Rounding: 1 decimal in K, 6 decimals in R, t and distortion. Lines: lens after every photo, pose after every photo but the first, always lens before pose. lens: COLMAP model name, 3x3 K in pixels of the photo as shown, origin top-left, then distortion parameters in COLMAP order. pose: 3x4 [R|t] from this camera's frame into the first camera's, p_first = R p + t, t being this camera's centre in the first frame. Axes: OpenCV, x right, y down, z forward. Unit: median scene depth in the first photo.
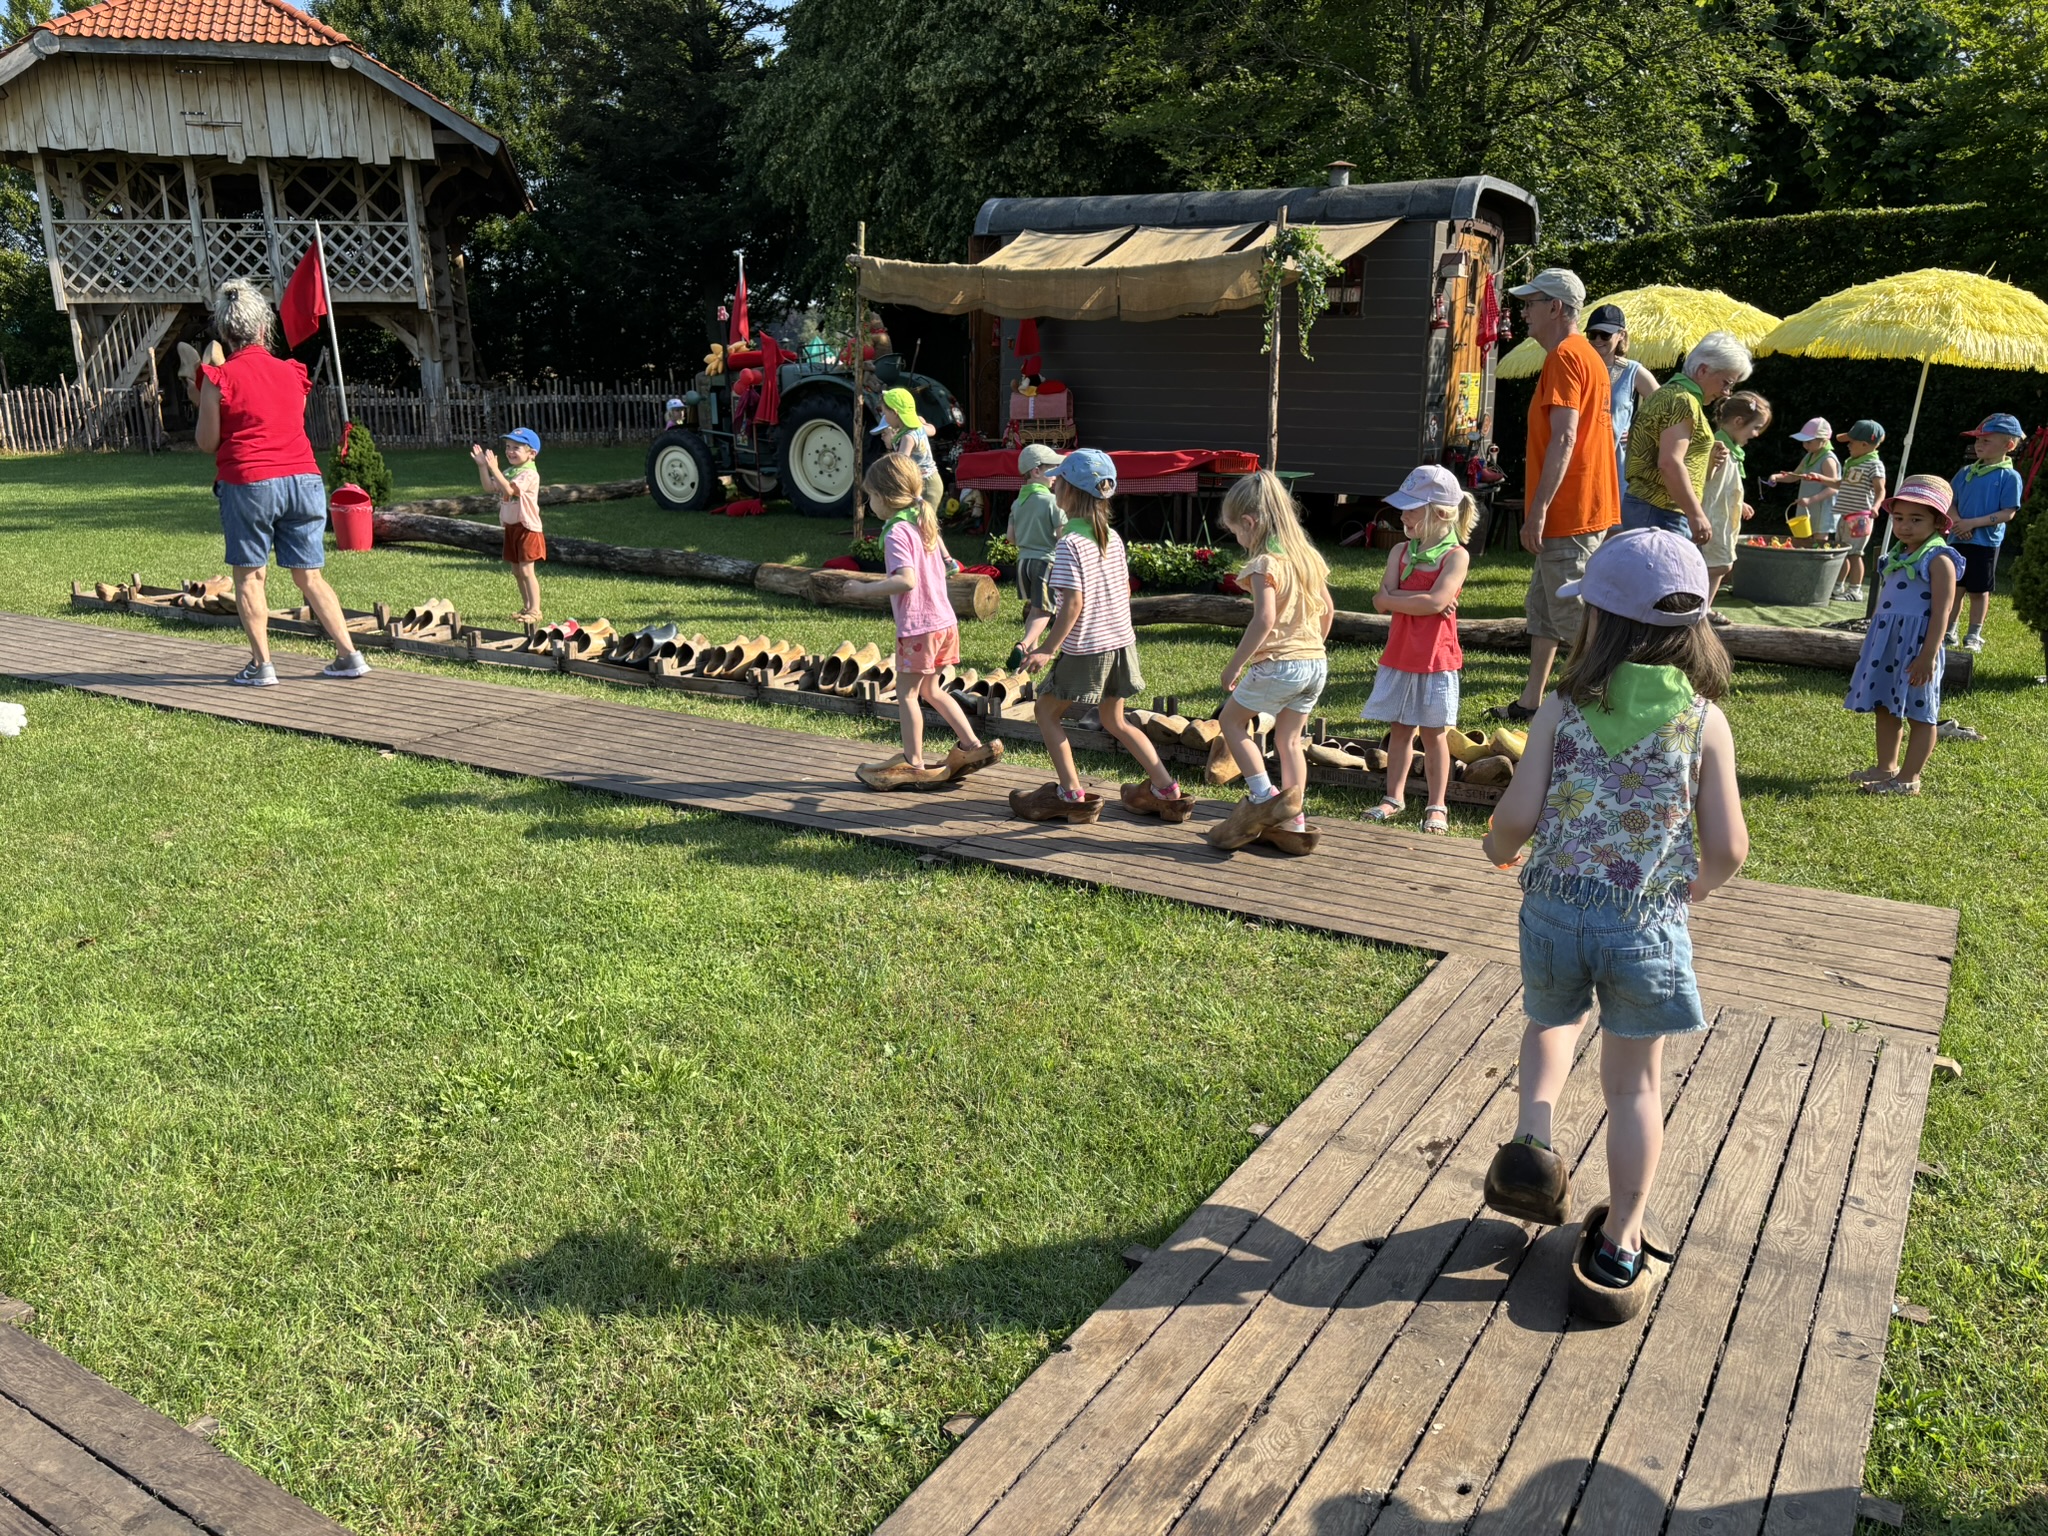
lens RADIAL K [[1538.8, 0, 1020.9], [0, 1538.8, 768.3], [0, 0, 1]] dist [0.044539, -0.054556]
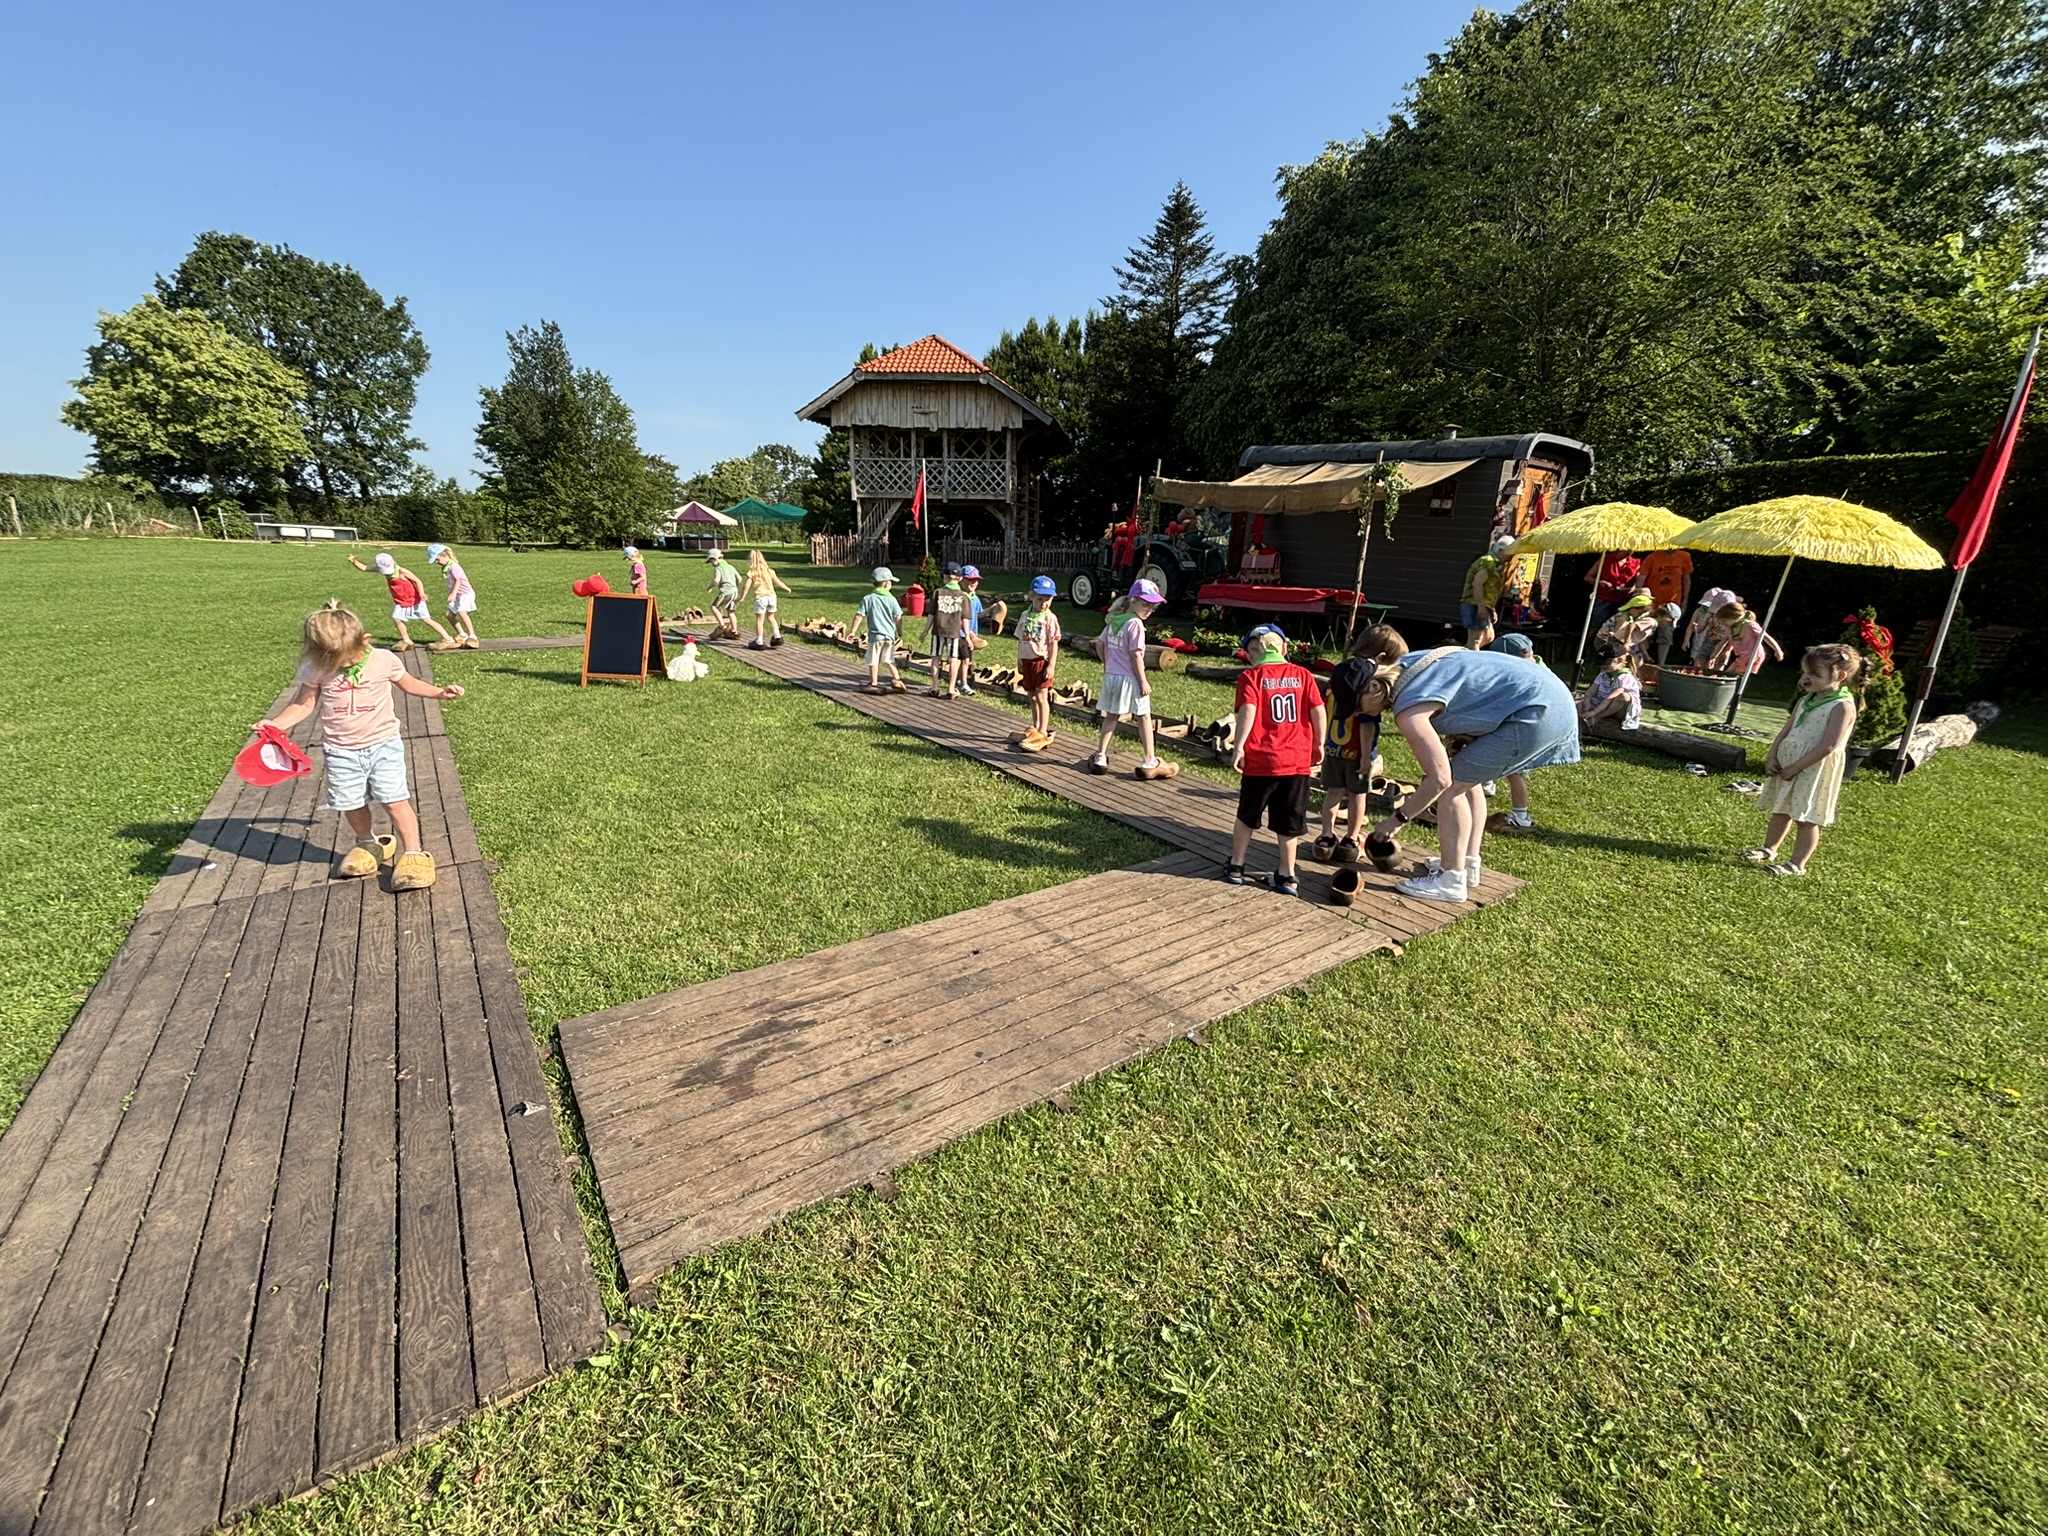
lens RADIAL K [[839.2, 0, 1026.6], [0, 839.2, 773.2], [0, 0, 1]] dist [-0.010864, -0.000413]
pose [[0.926459, 0.133423, -0.351954, 0.068866], [-0.126616, 0.991045, 0.042401, 0.001326], [0.354460, 0.005280, 0.935056, -0.003824]]
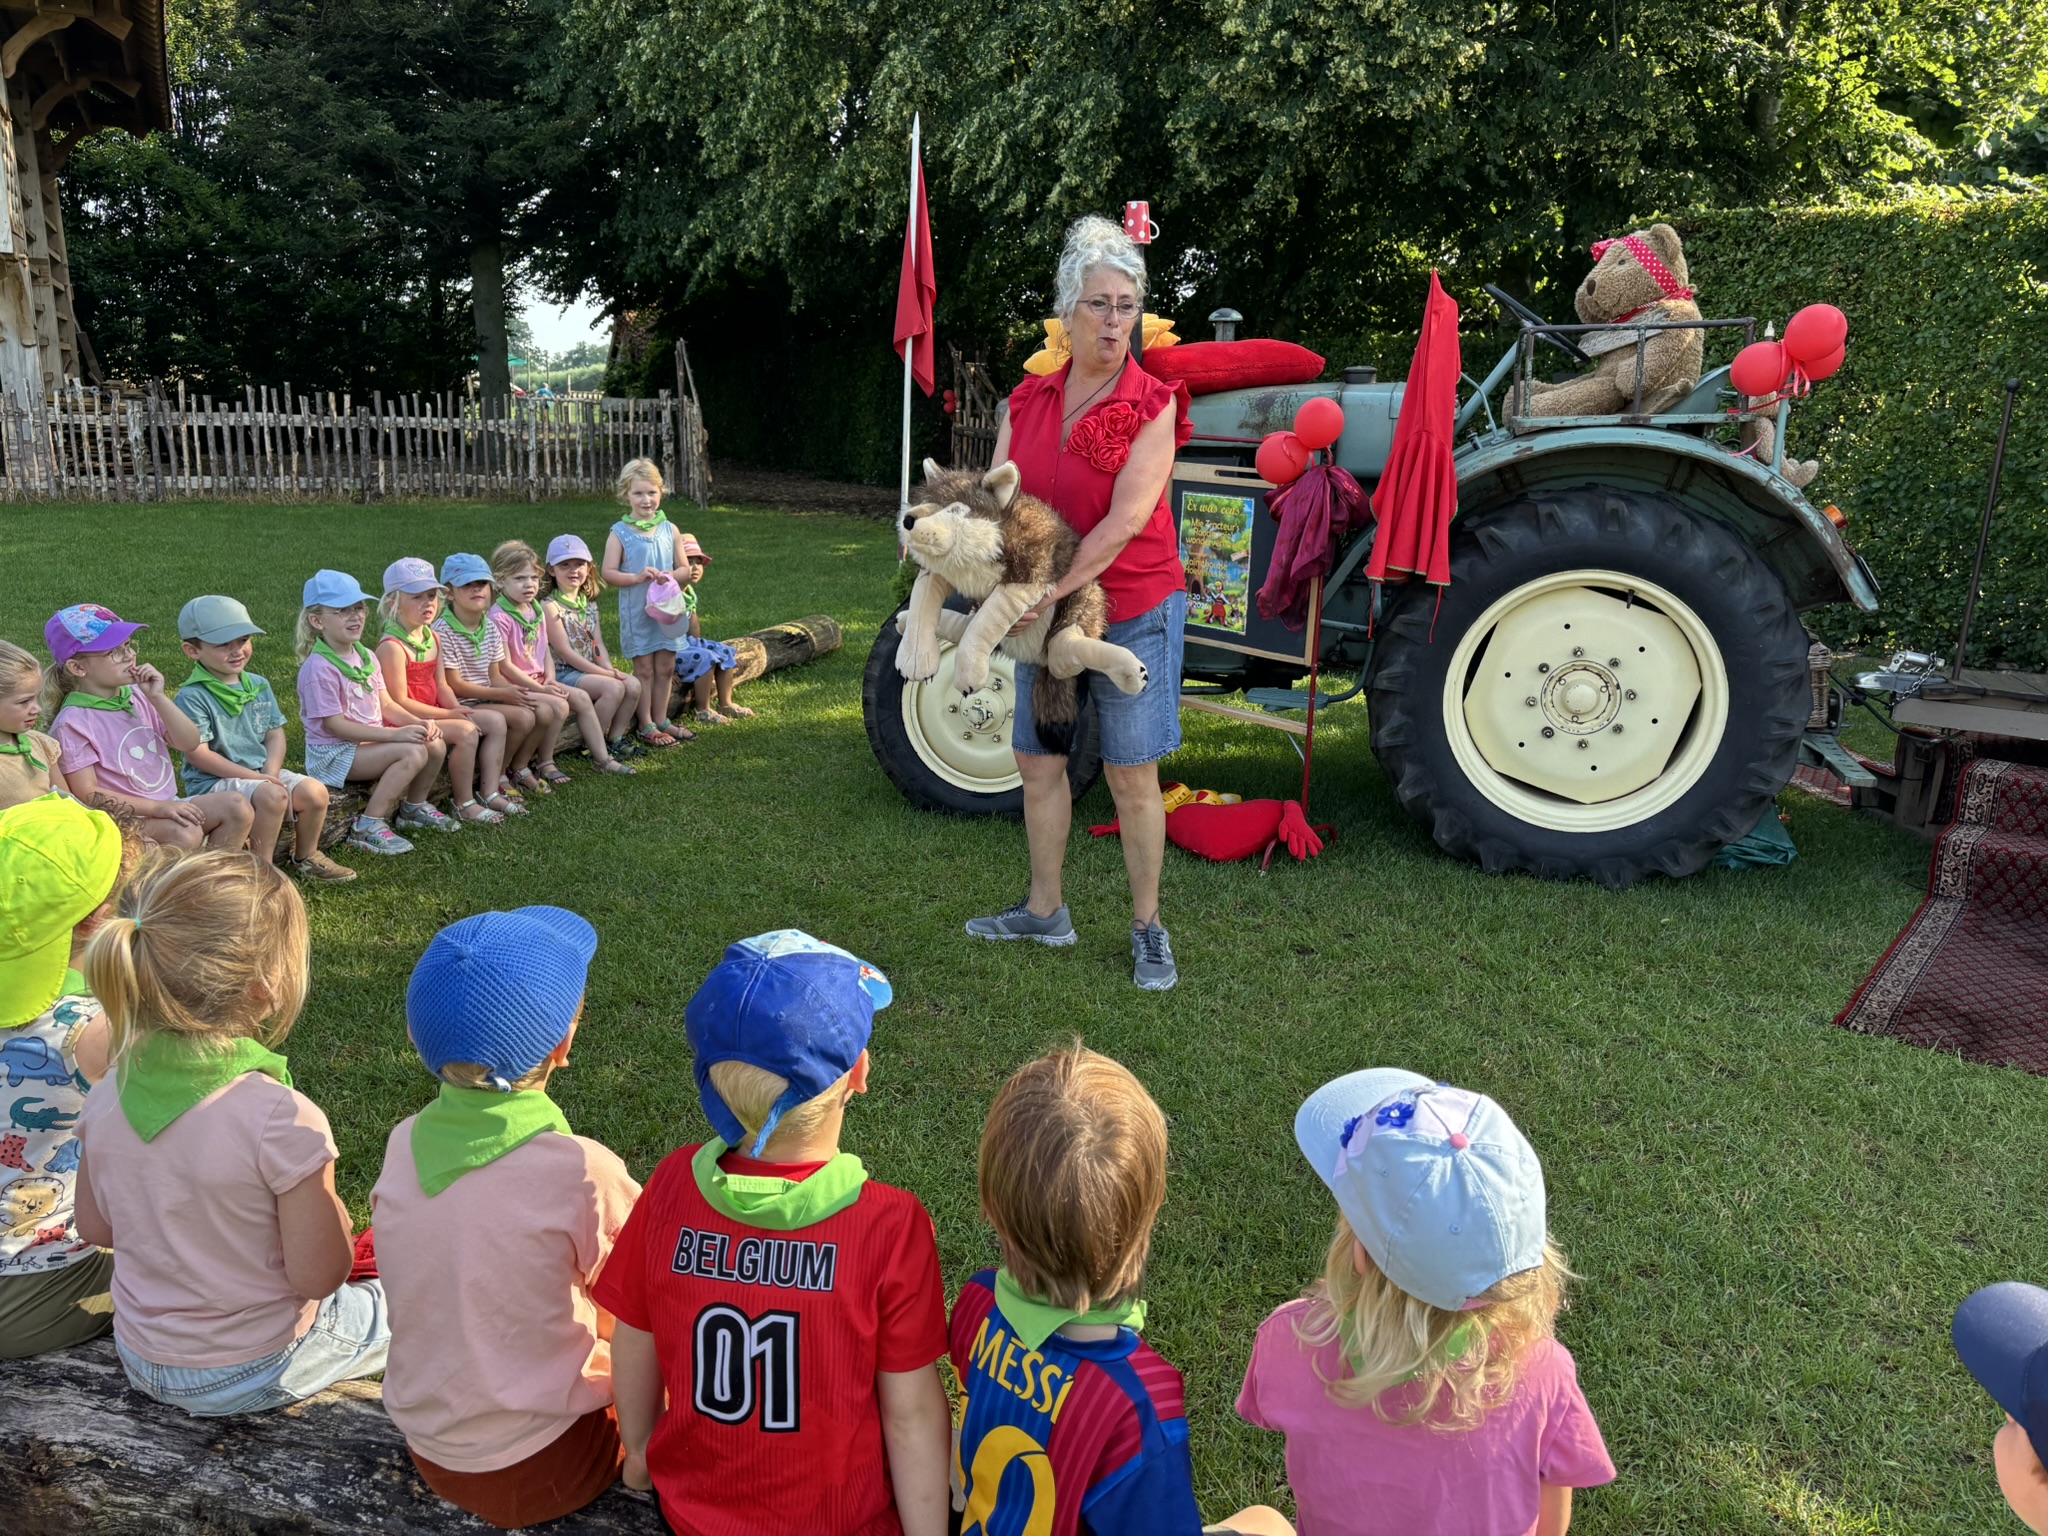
lens RADIAL K [[1611.4, 0, 1022.0], [0, 1611.4, 775.1], [0, 0, 1]] dist [-0.002330, -0.006348]
pose [[0.975931, -0.008714, 0.217907, -0.169321], [0.013333, 0.999716, -0.019734, -0.098250], [-0.217673, 0.022164, 0.975770, 0.386466]]
